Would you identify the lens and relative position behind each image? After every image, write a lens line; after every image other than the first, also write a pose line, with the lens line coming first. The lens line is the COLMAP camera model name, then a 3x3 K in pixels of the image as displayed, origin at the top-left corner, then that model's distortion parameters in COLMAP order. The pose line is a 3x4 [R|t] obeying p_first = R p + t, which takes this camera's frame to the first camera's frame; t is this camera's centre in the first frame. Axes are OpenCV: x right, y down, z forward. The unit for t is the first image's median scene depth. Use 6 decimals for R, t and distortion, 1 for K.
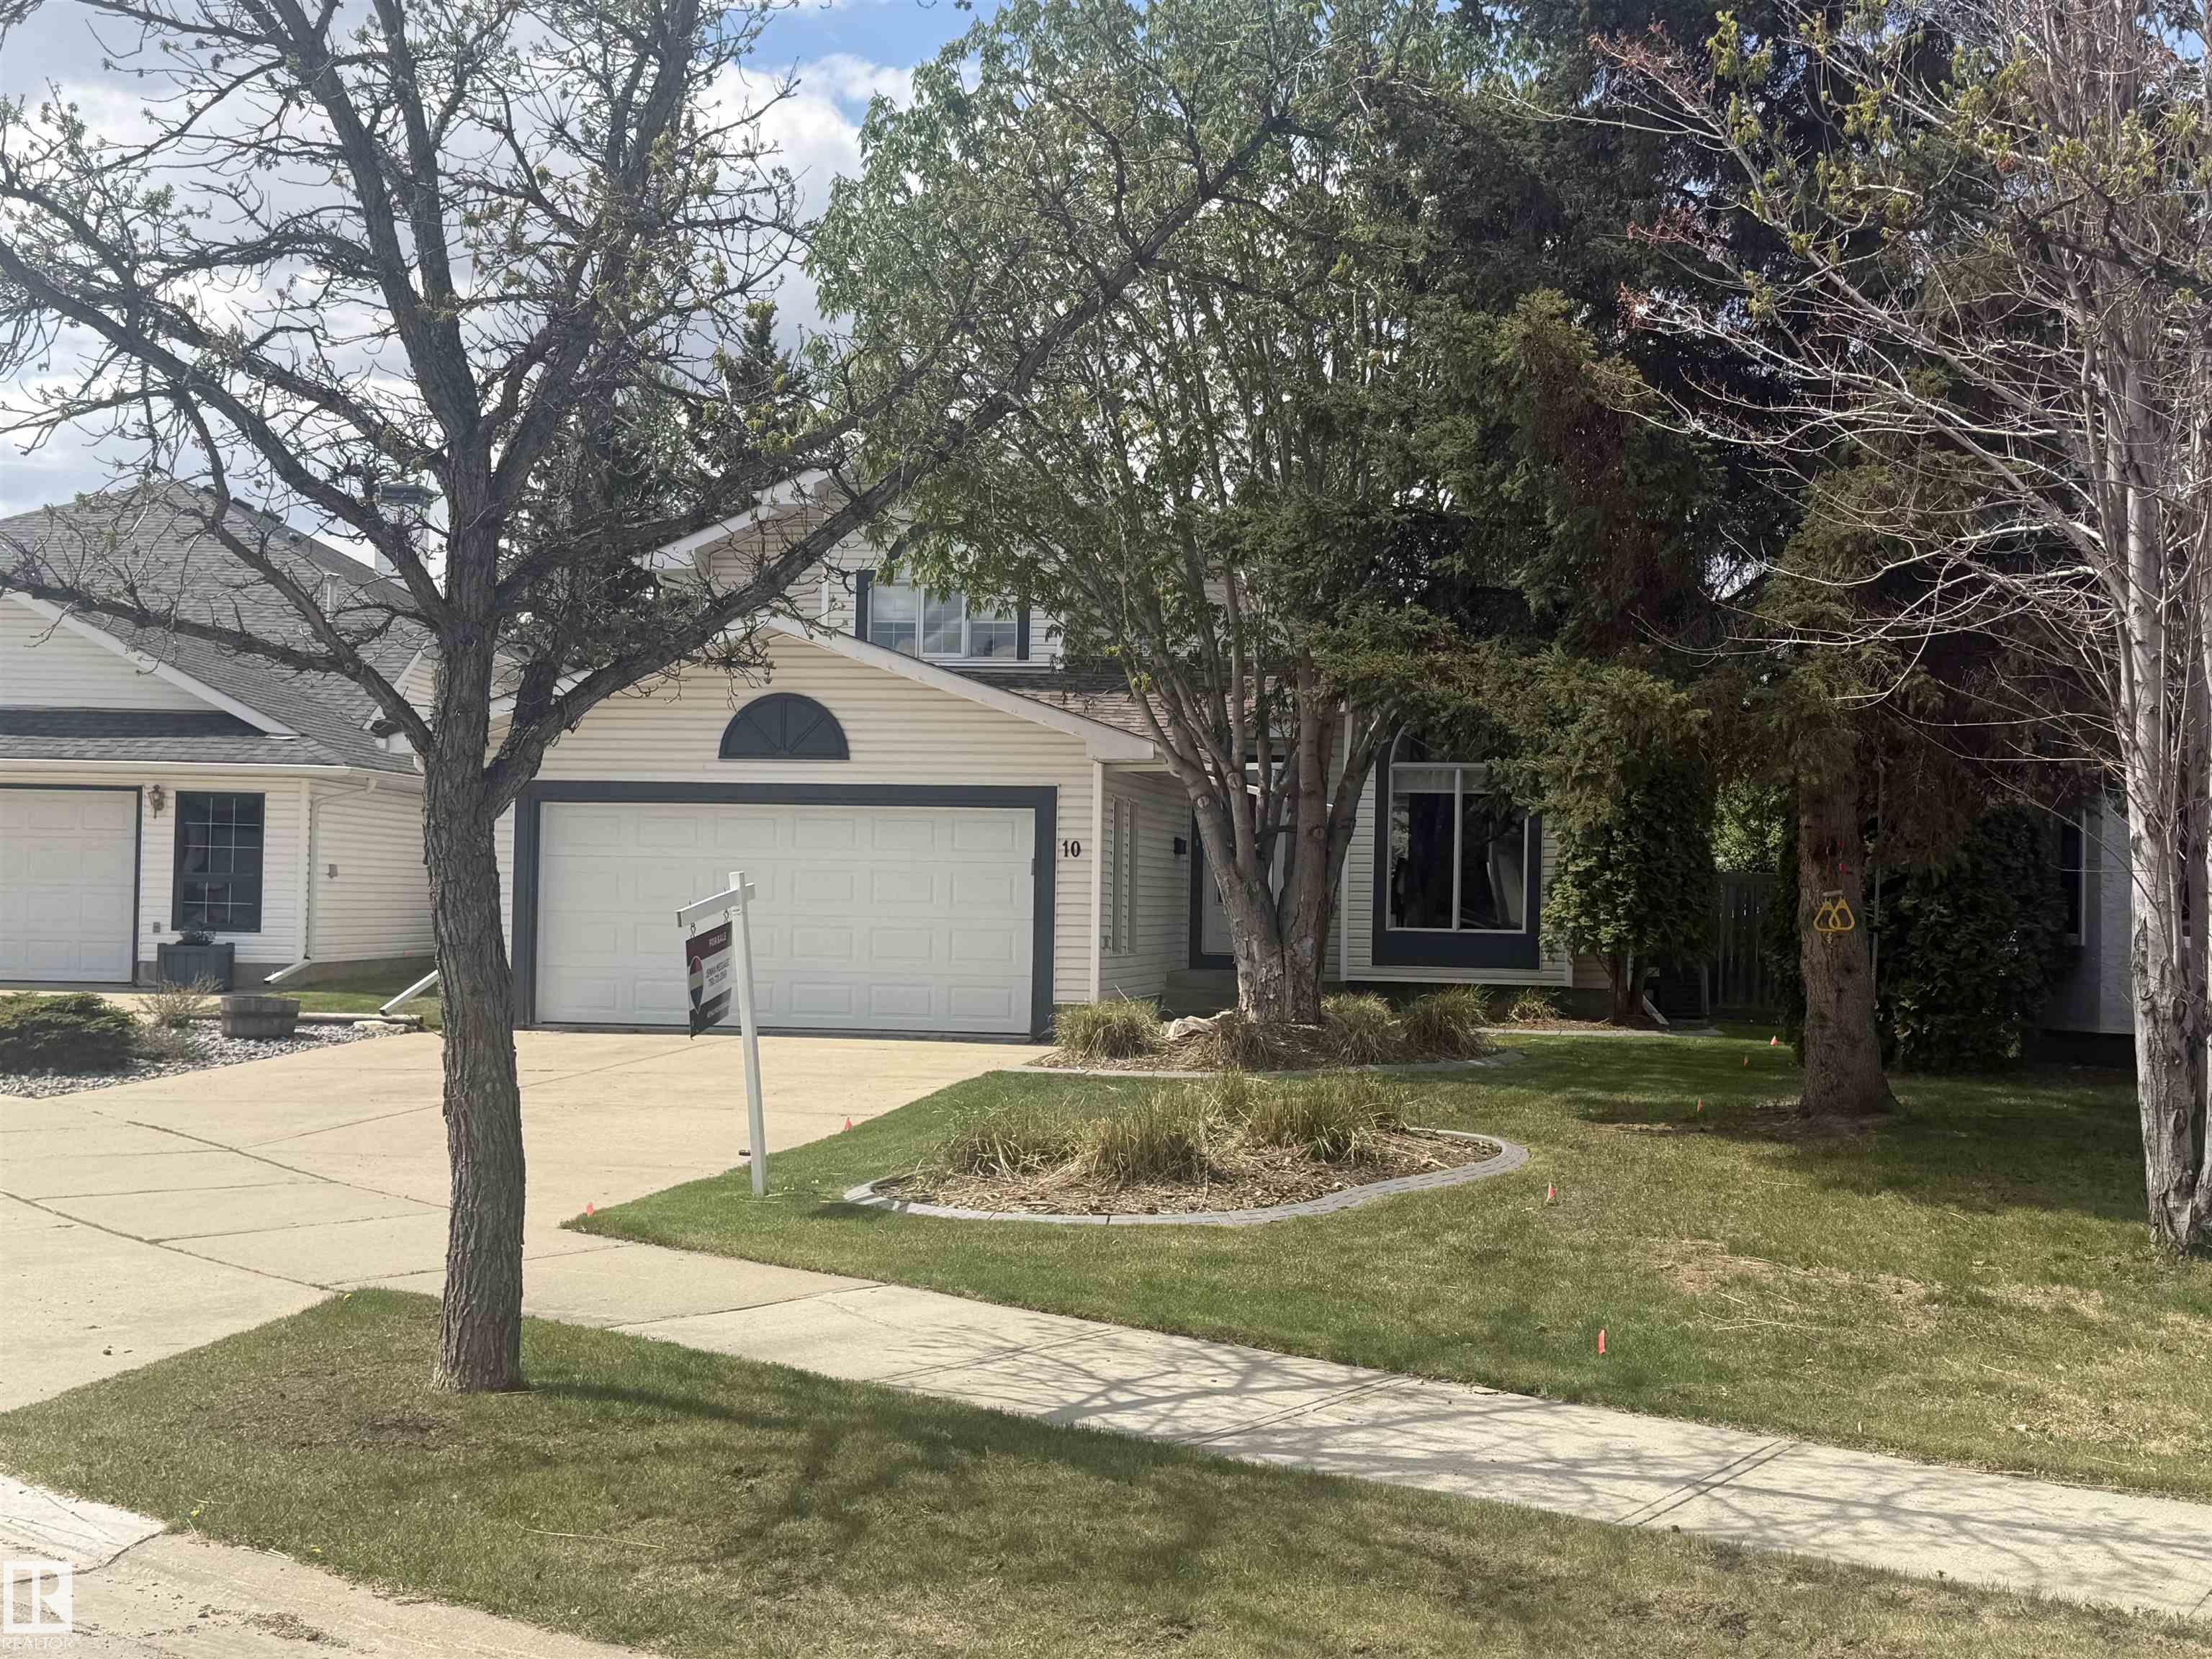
lens RADIAL K [[2789.4, 0, 1106.0], [0, 2789.4, 829.5], [0, 0, 1]] dist [0.121252, -0.003184]
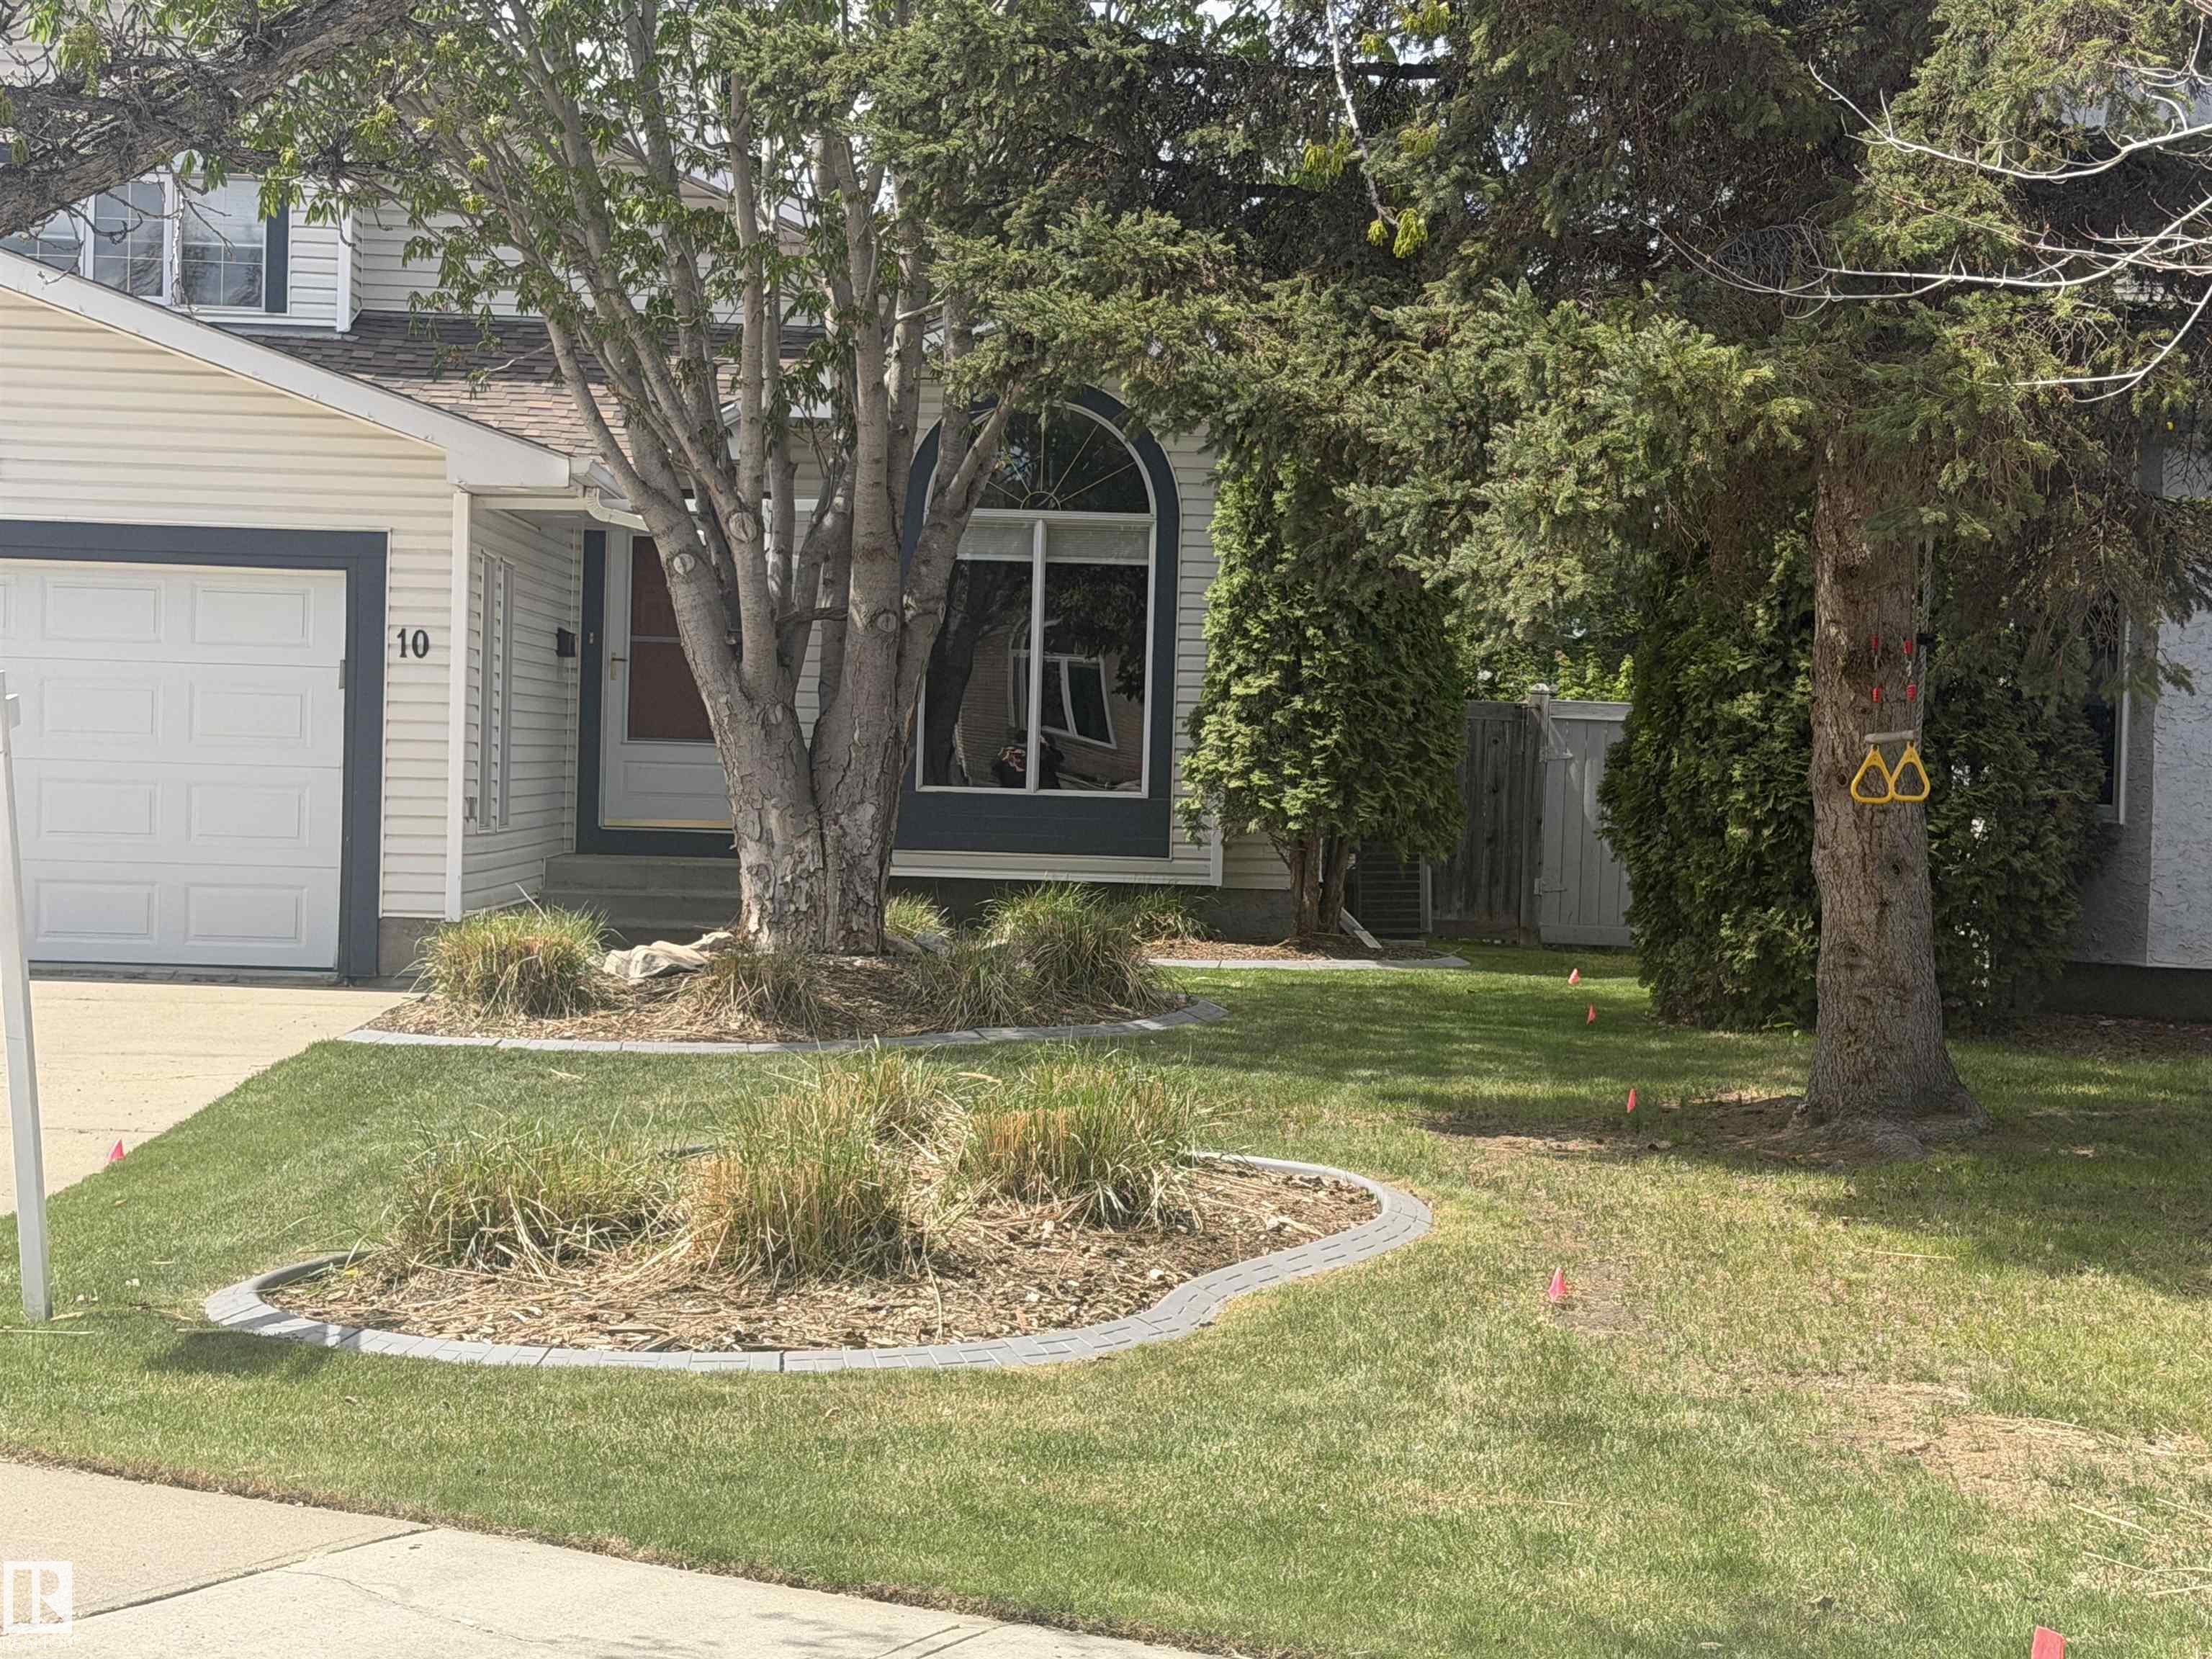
lens RADIAL K [[4319.5, 0, 1106.0], [0, 4319.5, 829.5], [0, 0, 1]] dist [0.100684, 0.178720]
pose [[0.979938, 0.006464, 0.199196, -0.056207], [-0.015684, 0.998875, 0.044742, 0.003481], [-0.198683, -0.046969, 0.978938, 0.123303]]
